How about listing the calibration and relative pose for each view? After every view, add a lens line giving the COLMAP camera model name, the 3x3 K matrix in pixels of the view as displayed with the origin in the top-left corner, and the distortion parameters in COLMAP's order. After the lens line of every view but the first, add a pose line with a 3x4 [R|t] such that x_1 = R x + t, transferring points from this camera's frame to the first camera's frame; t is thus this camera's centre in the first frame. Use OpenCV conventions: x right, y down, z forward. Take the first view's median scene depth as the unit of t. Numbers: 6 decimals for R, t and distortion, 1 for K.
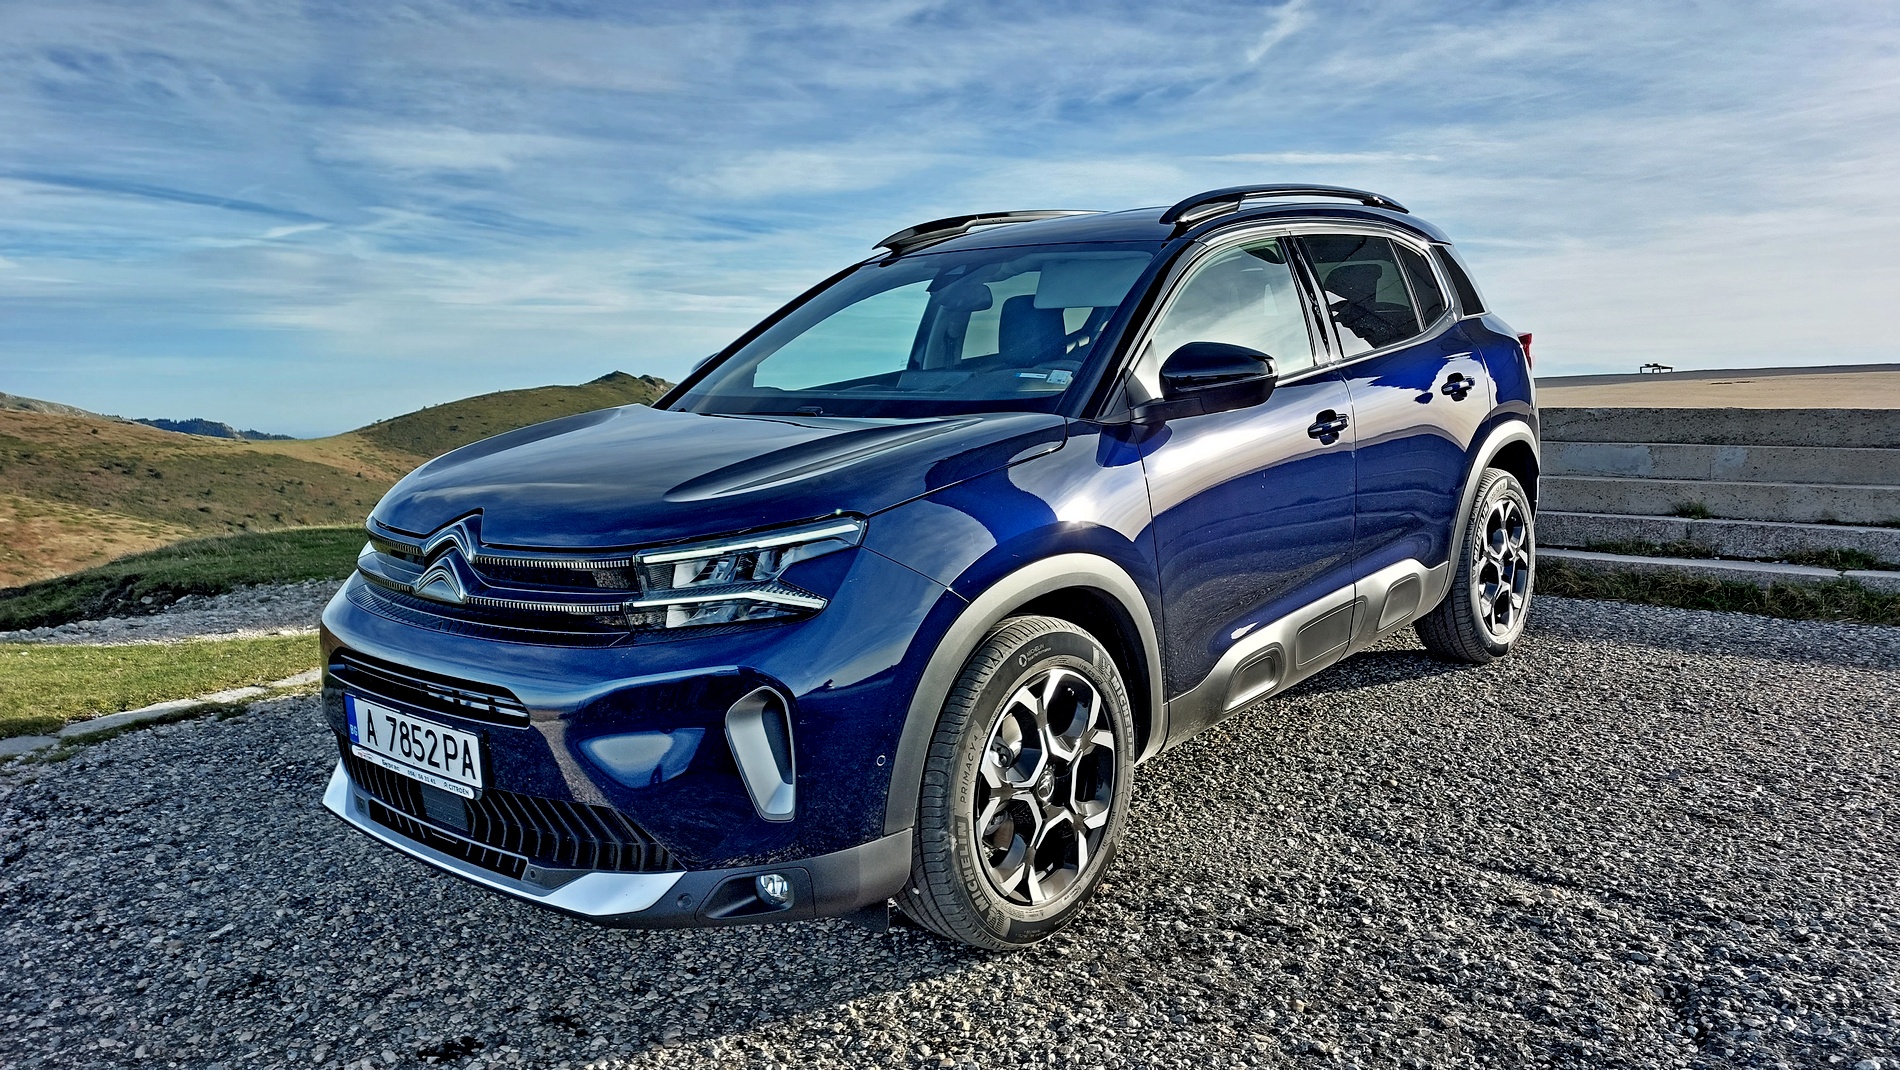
lens RADIAL K [[1377.7, 0, 956.7], [0, 1377.7, 542.3], [0, 0, 1]] dist [0.054386, -0.044981]
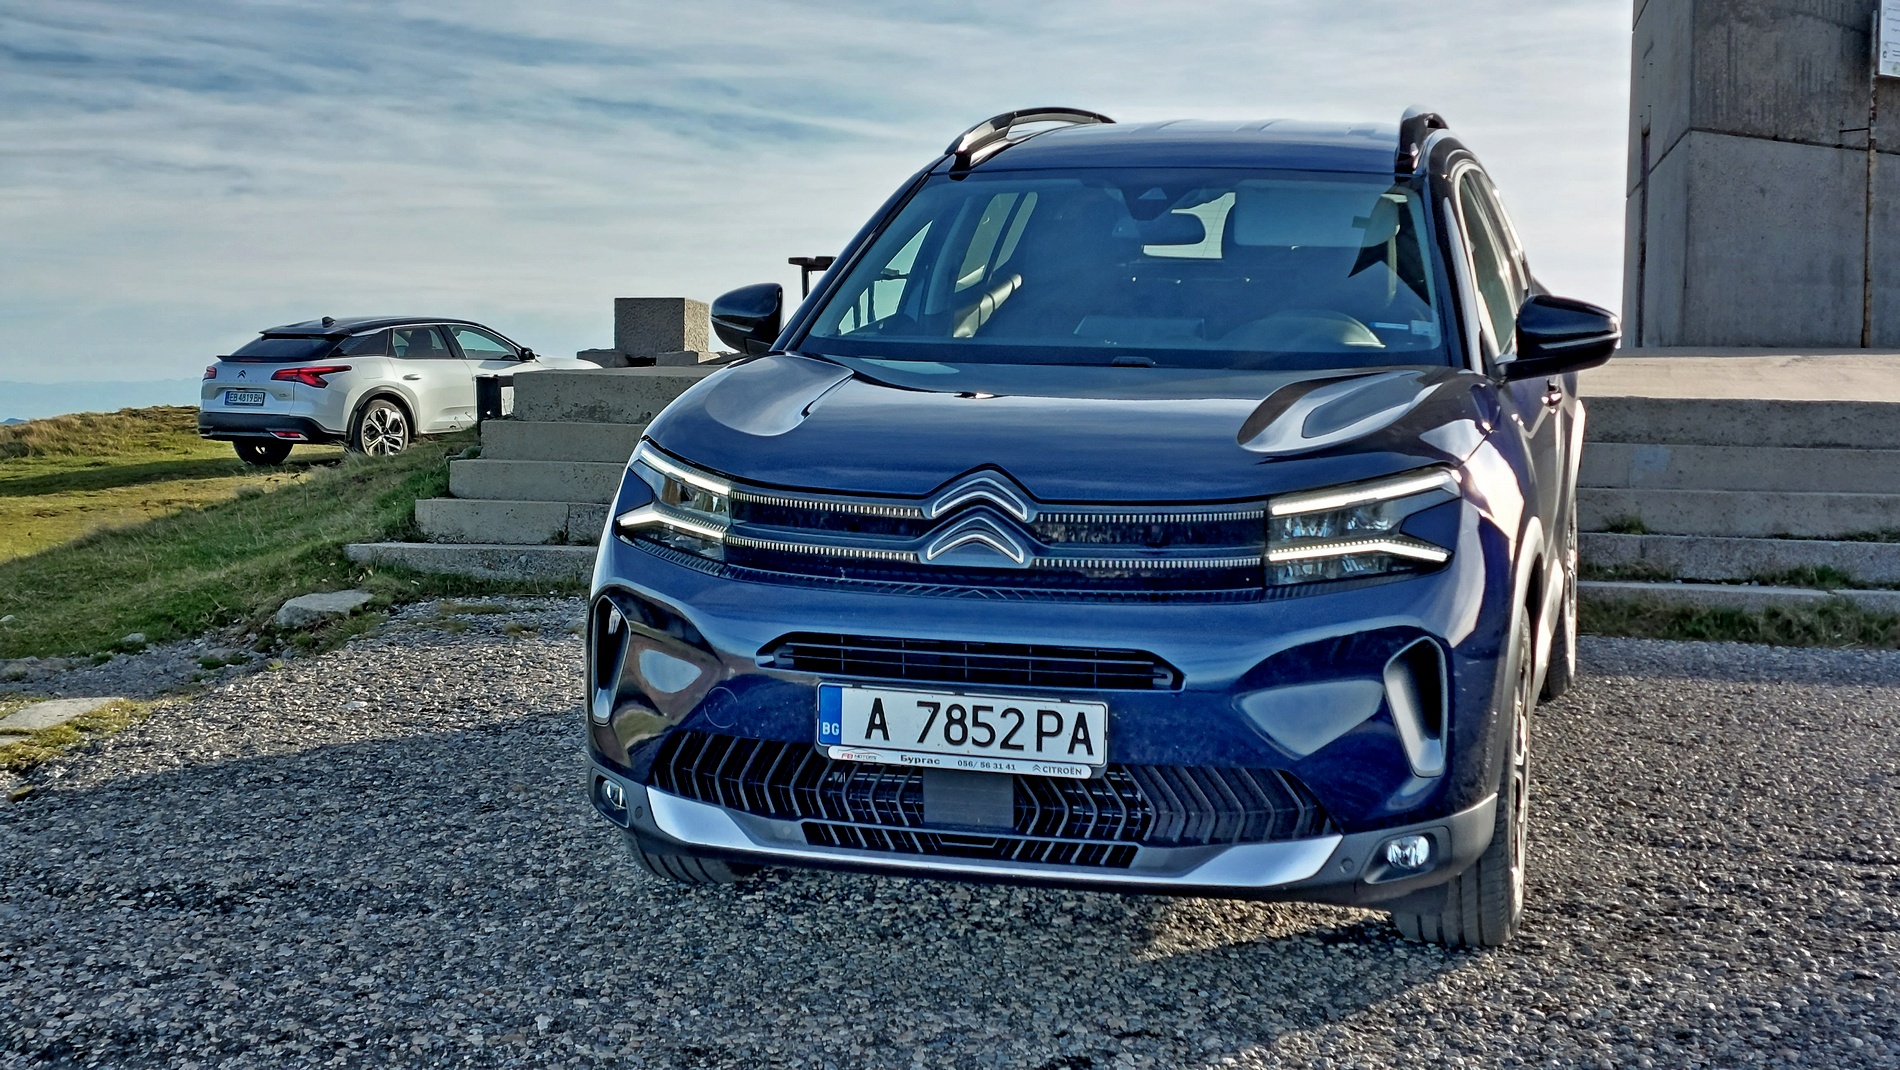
lens RADIAL K [[2737.9, 0, 949.0], [0, 2737.9, 520.3], [0, 0, 1]] dist [0.055085, 0.000000]
pose [[0.905083, -0.001296, 0.425232, -0.513307], [0.024567, 0.998485, -0.049245, 0.044988], [-0.424524, 0.055018, 0.903744, -0.247664]]
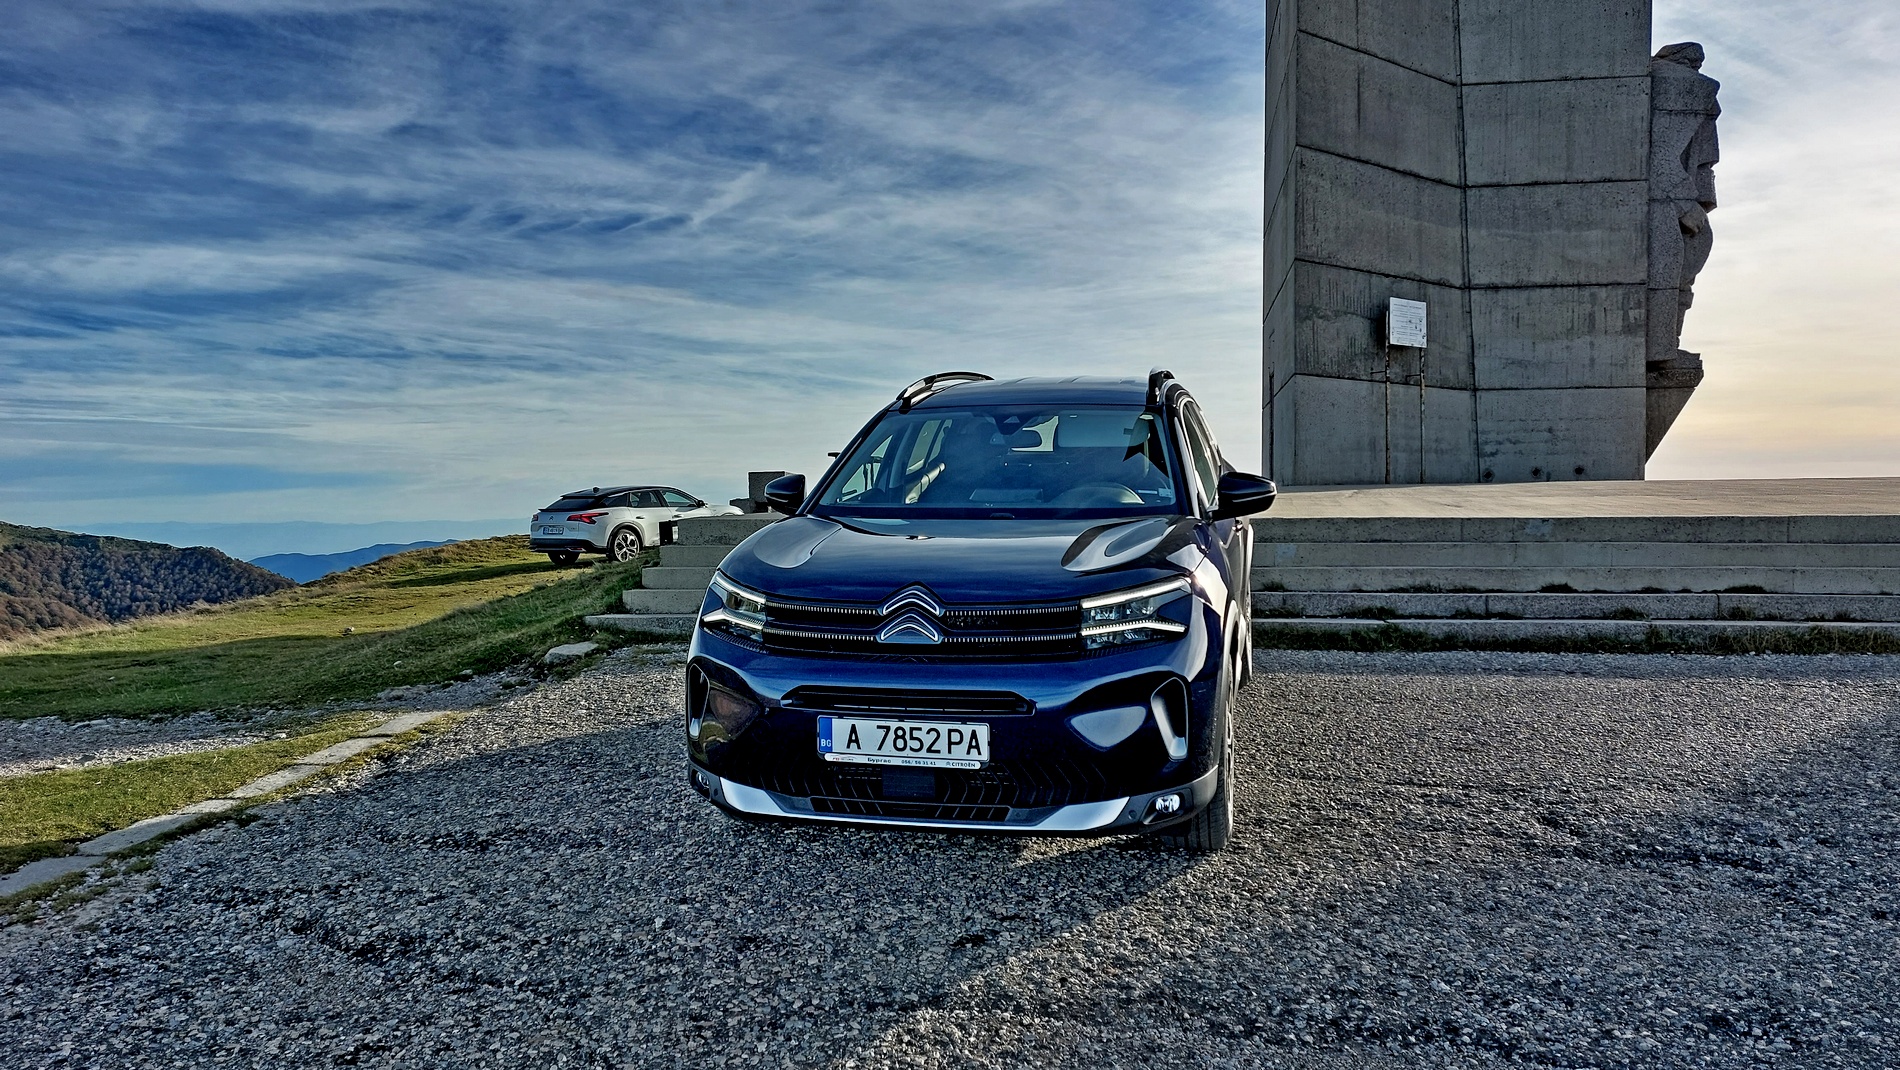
lens RADIAL K [[1377.7, 0, 967.7], [0, 1377.7, 552.8], [0, 0, 1]] dist [0.054386, -0.044981]
pose [[0.891470, -0.017981, 0.452724, -0.449589], [0.053580, 0.996385, -0.065932, 0.021178], [-0.449901, 0.083033, 0.889210, -0.152492]]
